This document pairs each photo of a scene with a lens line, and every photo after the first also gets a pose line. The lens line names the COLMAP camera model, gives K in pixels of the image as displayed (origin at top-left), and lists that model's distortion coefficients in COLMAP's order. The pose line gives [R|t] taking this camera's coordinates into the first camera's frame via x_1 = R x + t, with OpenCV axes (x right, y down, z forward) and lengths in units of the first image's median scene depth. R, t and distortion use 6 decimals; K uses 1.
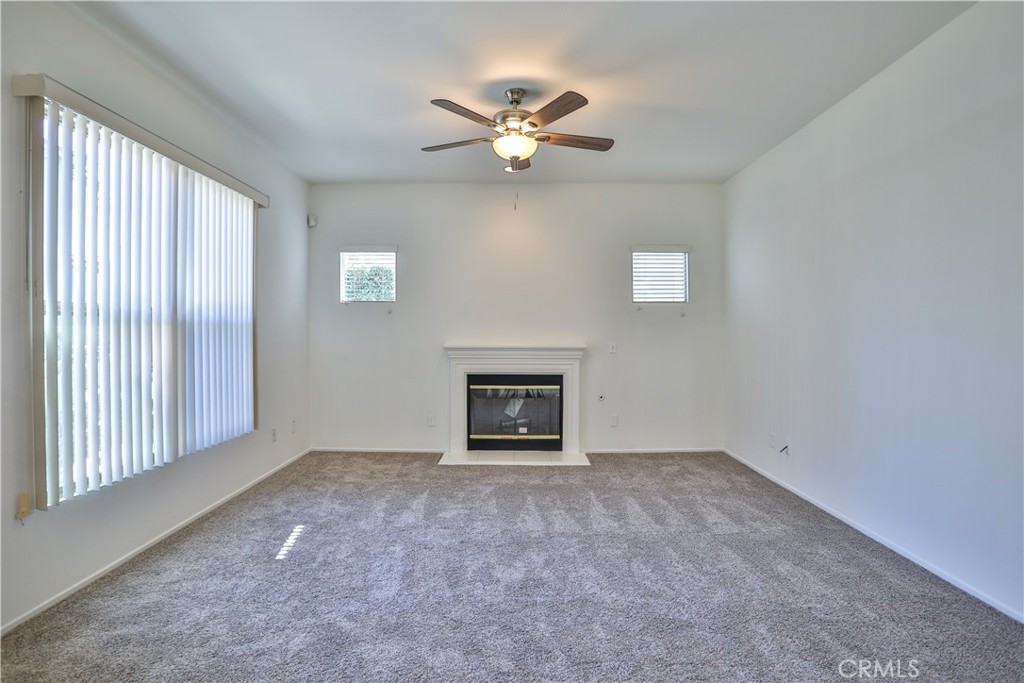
lens RADIAL K [[534.3, 0, 508.6], [0, 534.3, 332.9], [0, 0, 1]] dist [-0.022139, 0.000473]
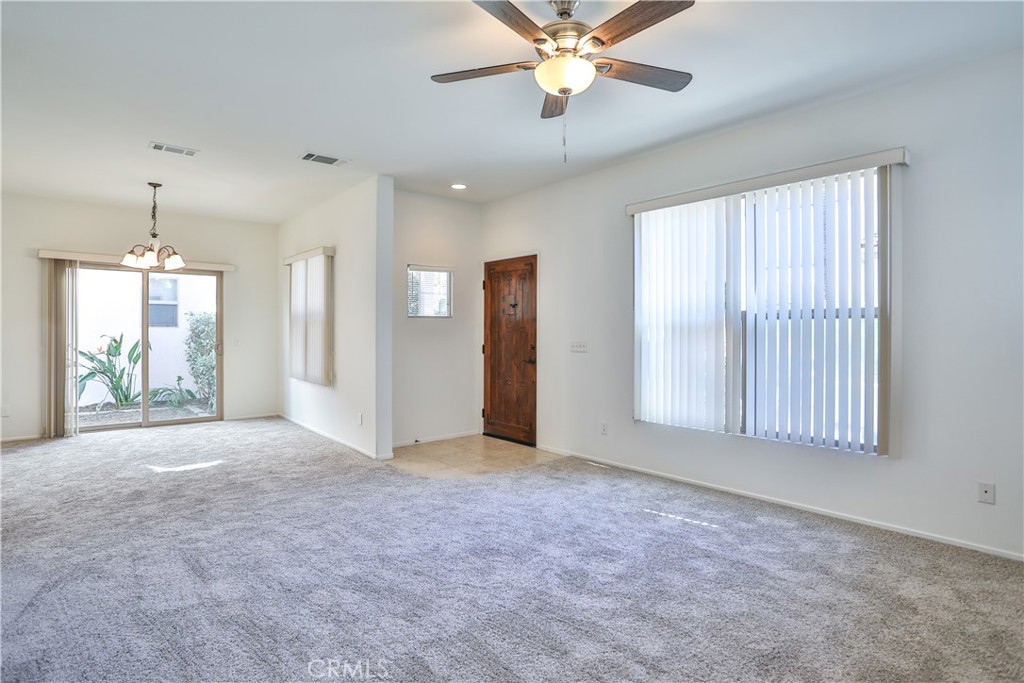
lens RADIAL K [[534.3, 0, 508.6], [0, 534.3, 332.9], [0, 0, 1]] dist [-0.022139, 0.000473]
pose [[-0.745101, -0.000316, -0.666952, 0.370350], [-0.002571, 0.999994, 0.002398, 0.000660], [0.666947, 0.003501, -0.745097, 0.975275]]
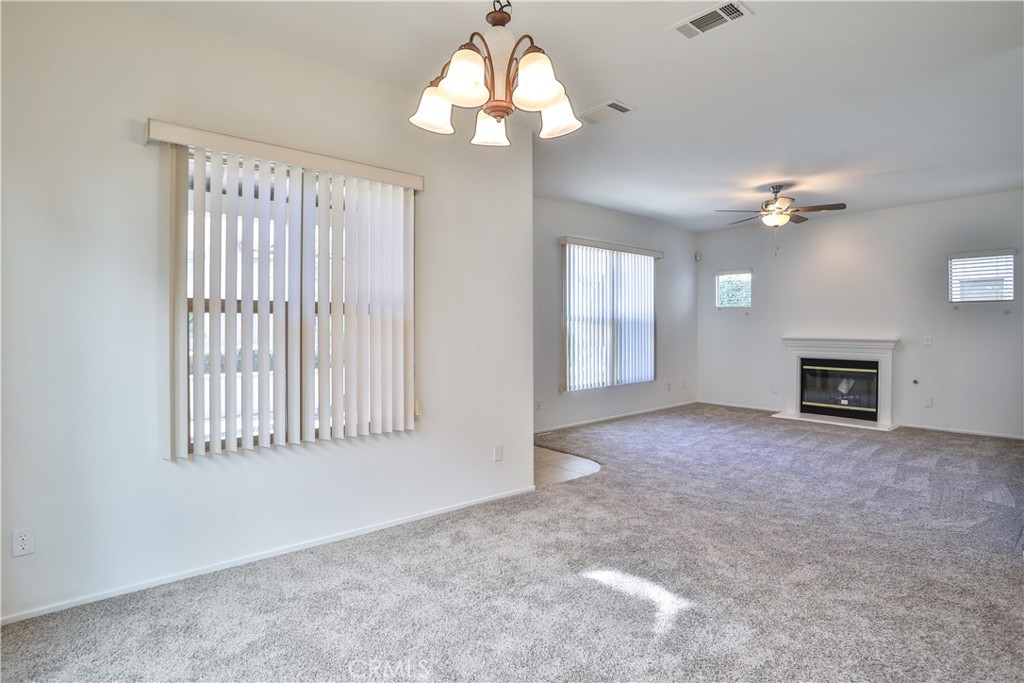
lens RADIAL K [[534.3, 0, 508.6], [0, 534.3, 332.9], [0, 0, 1]] dist [-0.022139, 0.000473]
pose [[0.669127, 0.009980, -0.743081, 0.452893], [-0.002396, 0.999934, 0.011272, -0.001097], [0.743145, -0.005762, 0.669106, -0.501695]]
